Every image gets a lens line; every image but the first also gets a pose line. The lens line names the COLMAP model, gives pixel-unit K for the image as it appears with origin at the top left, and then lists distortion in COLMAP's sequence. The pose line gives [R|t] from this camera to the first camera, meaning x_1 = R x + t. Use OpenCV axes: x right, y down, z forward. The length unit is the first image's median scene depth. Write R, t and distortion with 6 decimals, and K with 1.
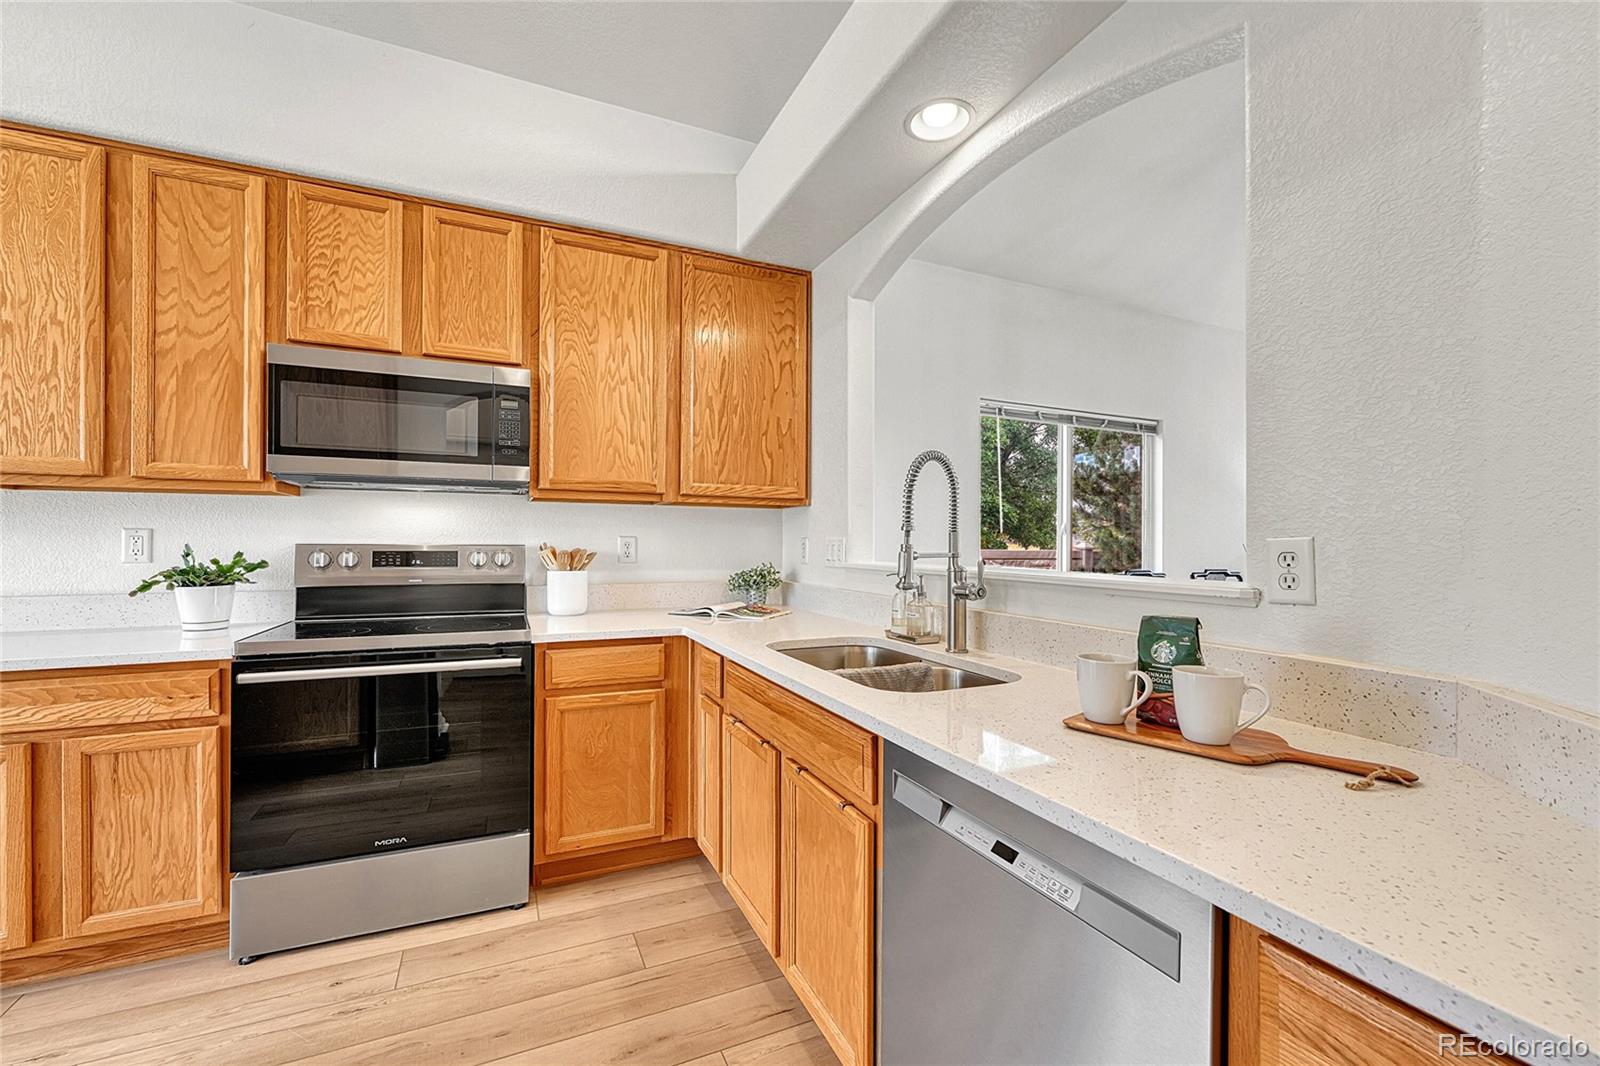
lens RADIAL K [[638.1, 0, 795.8], [0, 638.1, 536.5], [0, 0, 1]] dist [-0.000895, -0.000290]
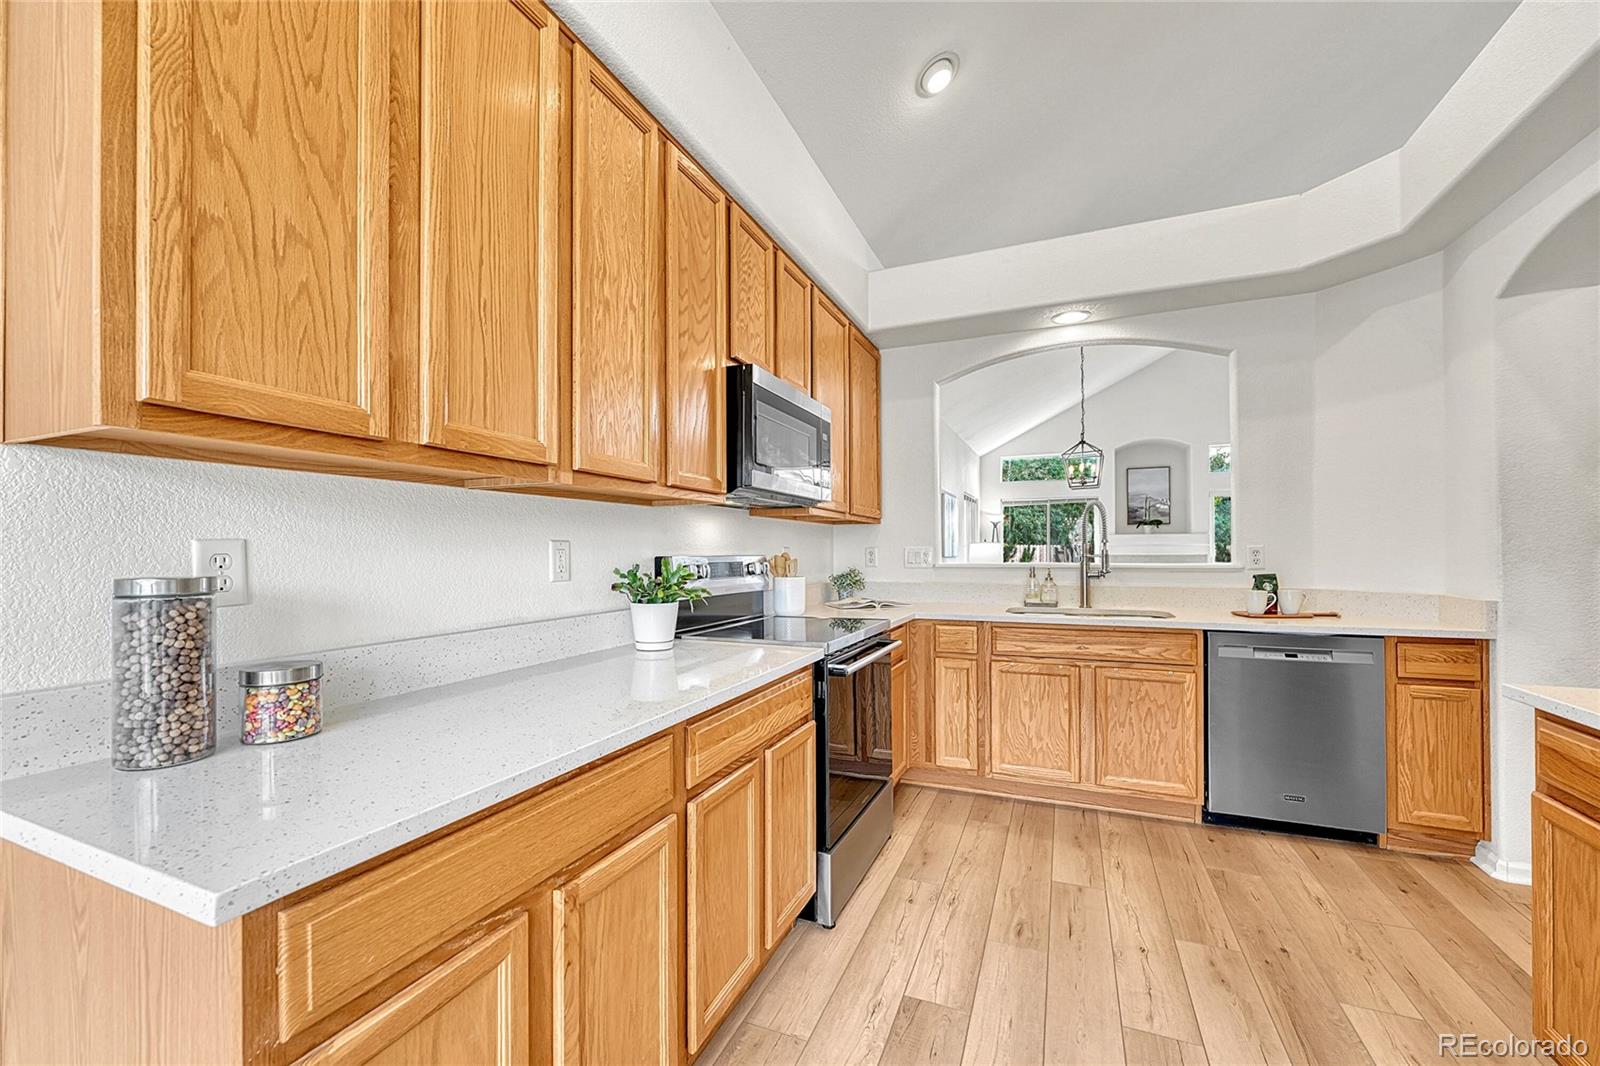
lens RADIAL K [[638.1, 0, 799.6], [0, 638.1, 540.5], [0, 0, 1]] dist [-0.000895, -0.000290]
pose [[0.737654, 0.000657, 0.675179, -1.590652], [0.006721, 0.999943, -0.008316, -0.002511], [-0.675146, 0.010672, 0.737607, 0.190371]]
